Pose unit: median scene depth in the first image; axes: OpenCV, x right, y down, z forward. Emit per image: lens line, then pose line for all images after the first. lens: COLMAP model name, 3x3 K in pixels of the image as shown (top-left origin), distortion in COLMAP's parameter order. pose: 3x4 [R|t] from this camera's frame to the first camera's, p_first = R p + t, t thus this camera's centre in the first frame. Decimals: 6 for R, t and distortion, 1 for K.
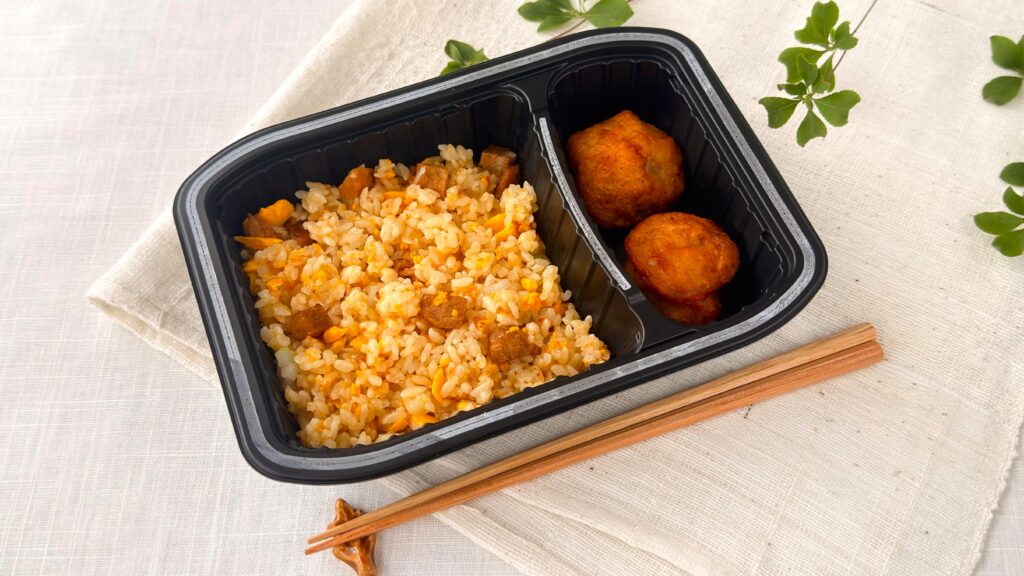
lens RADIAL K [[1100.6, 0, 512.0], [0, 1100.6, 288.0], [0, 0, 1]] dist [0.013677, 0.002878]
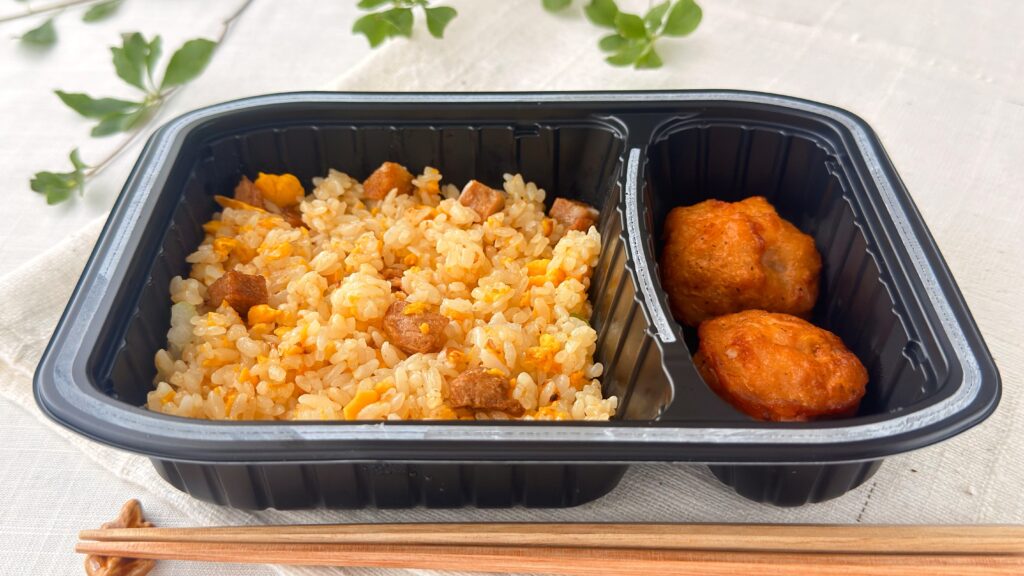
lens RADIAL K [[1041.4, 0, 512.0], [0, 1041.4, 288.0], [0, 0, 1]] dist [0.111830, -0.433429]
pose [[0.935184, 0.239671, -0.260747, 0.157251], [-0.314834, 0.899781, -0.302114, 0.172544], [0.162207, 0.364624, 0.916918, 0.372483]]
